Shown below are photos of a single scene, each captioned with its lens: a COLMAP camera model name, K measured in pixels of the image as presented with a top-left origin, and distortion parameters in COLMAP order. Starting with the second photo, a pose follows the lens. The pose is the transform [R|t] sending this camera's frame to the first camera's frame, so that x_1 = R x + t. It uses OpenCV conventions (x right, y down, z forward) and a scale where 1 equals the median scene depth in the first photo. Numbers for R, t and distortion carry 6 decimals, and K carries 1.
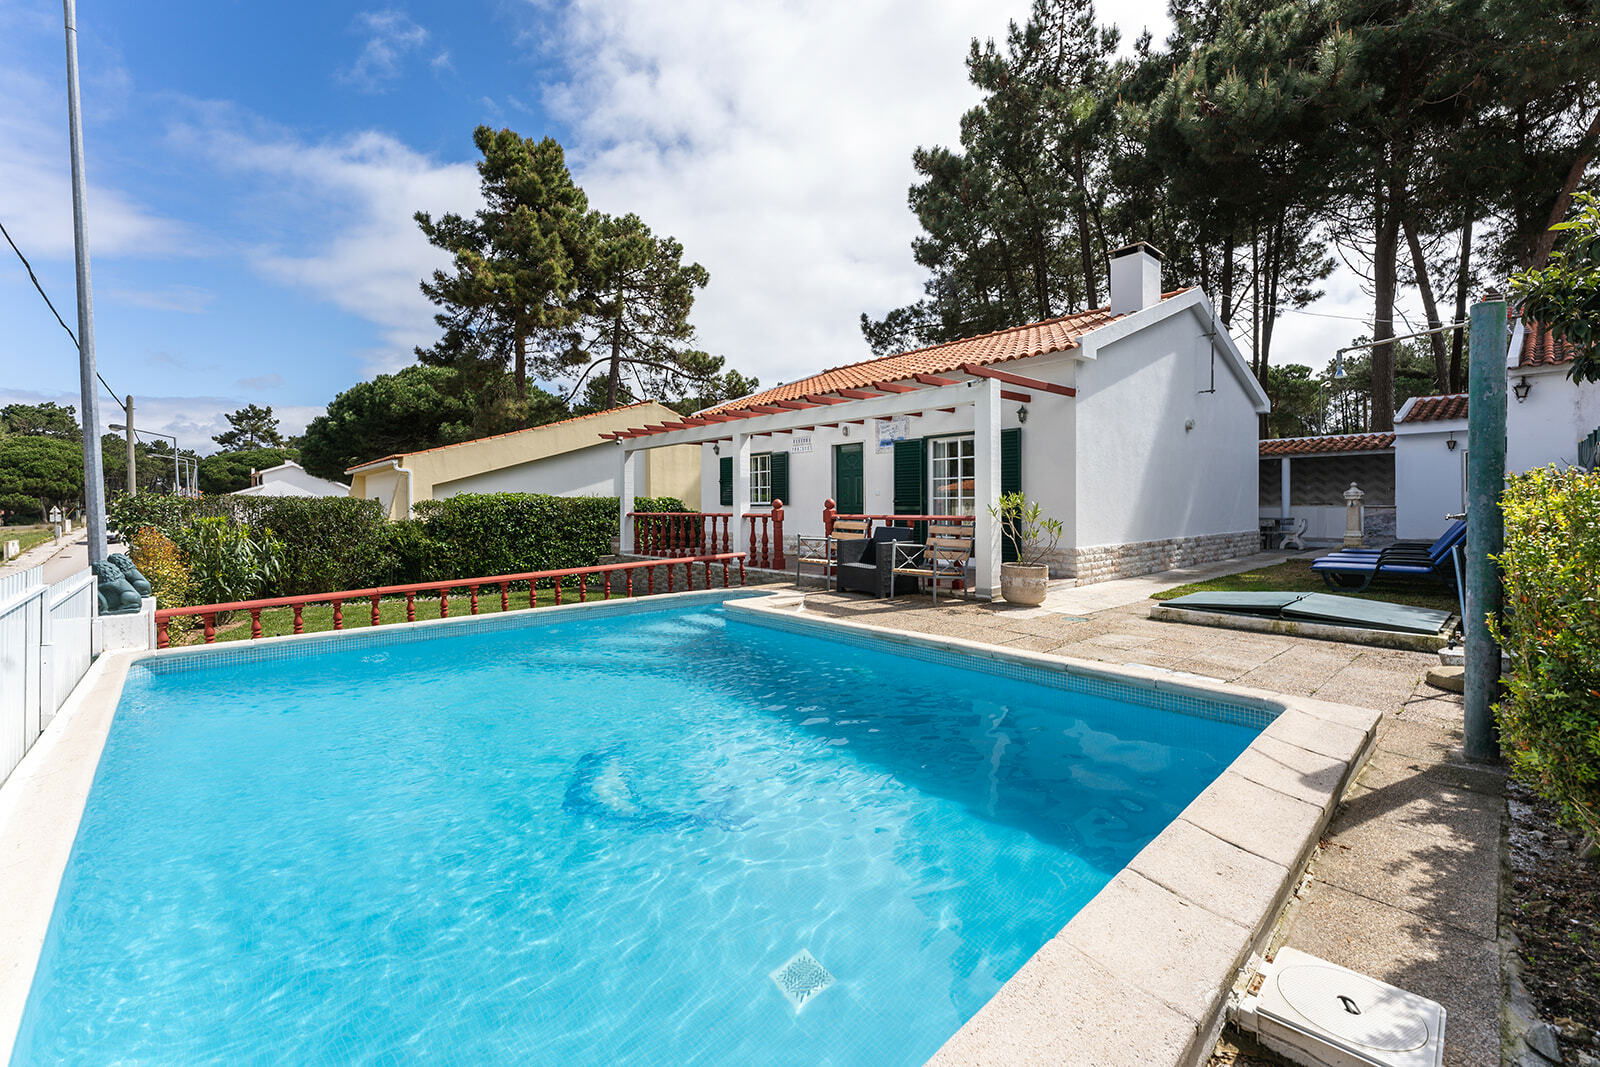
lens RADIAL K [[639.9, 0, 844.8], [0, 639.9, 498.5], [0, 0, 1]] dist [0.000129, 0.000094]
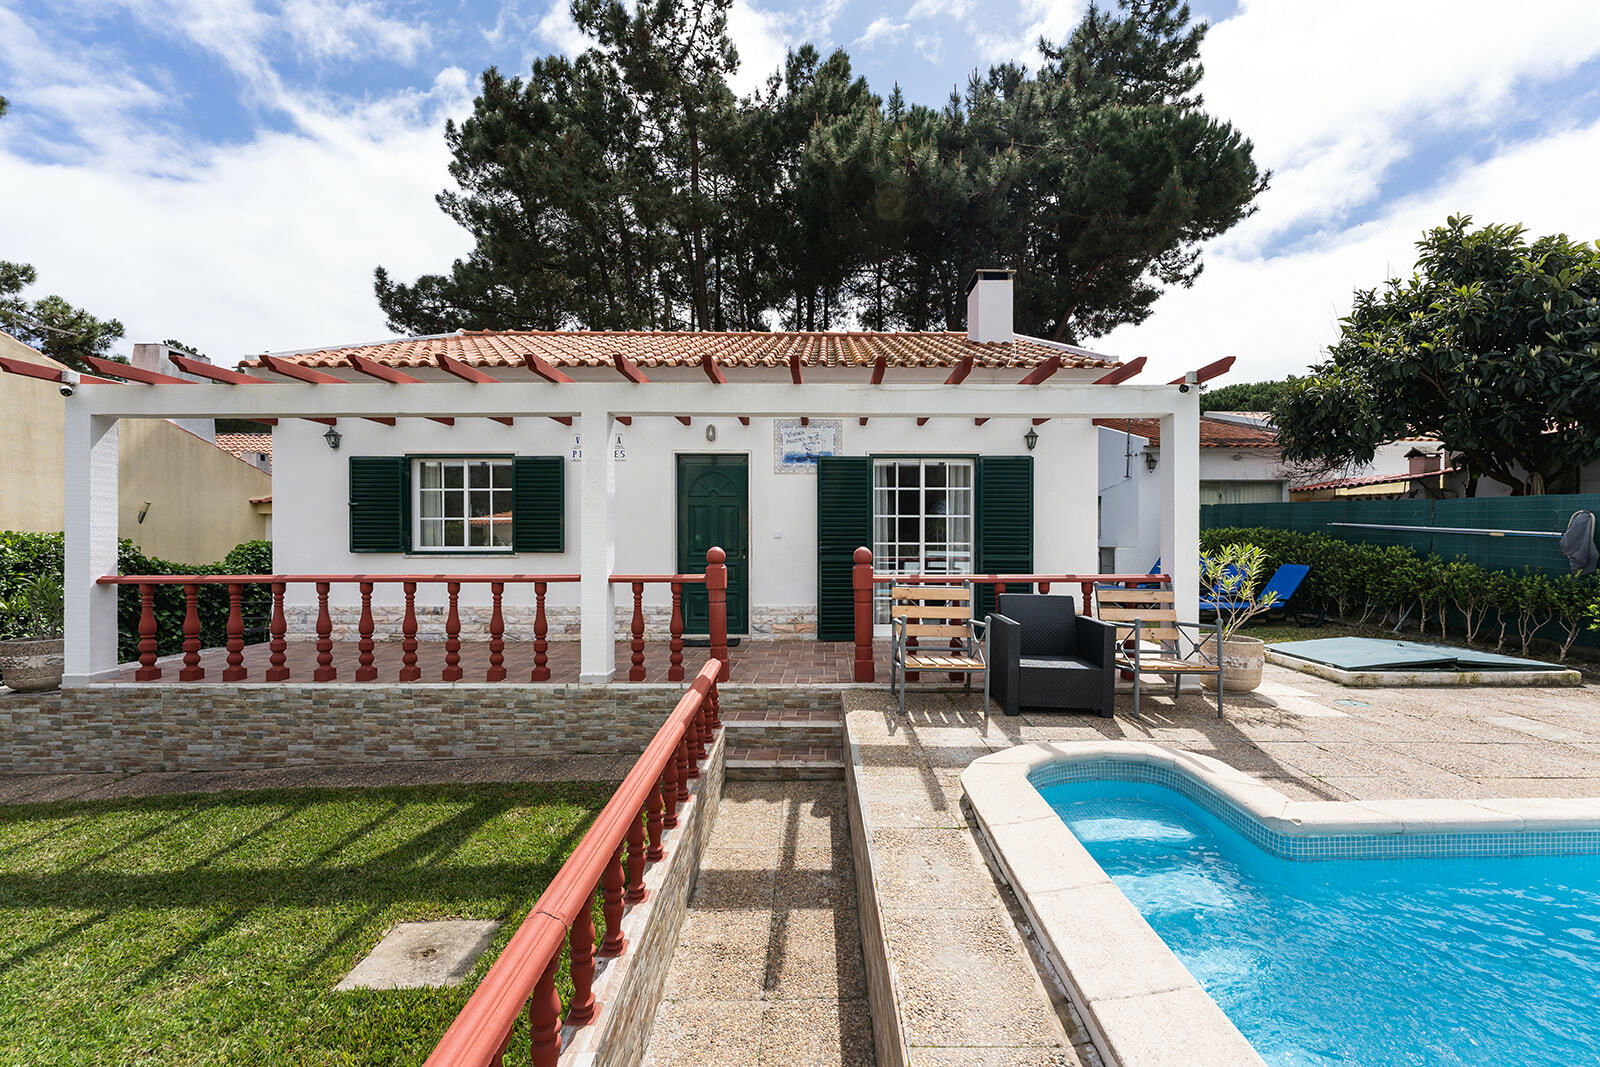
lens RADIAL K [[642.7, 0, 800.0], [0, 642.7, 533.5], [0, 0, 1]] dist [-0.001720, -0.000052]
pose [[0.693728, 0.013192, 0.720116, -0.331857], [-0.008835, 0.999913, -0.009806, -0.003707], [-0.720183, 0.000441, 0.693785, 0.451862]]
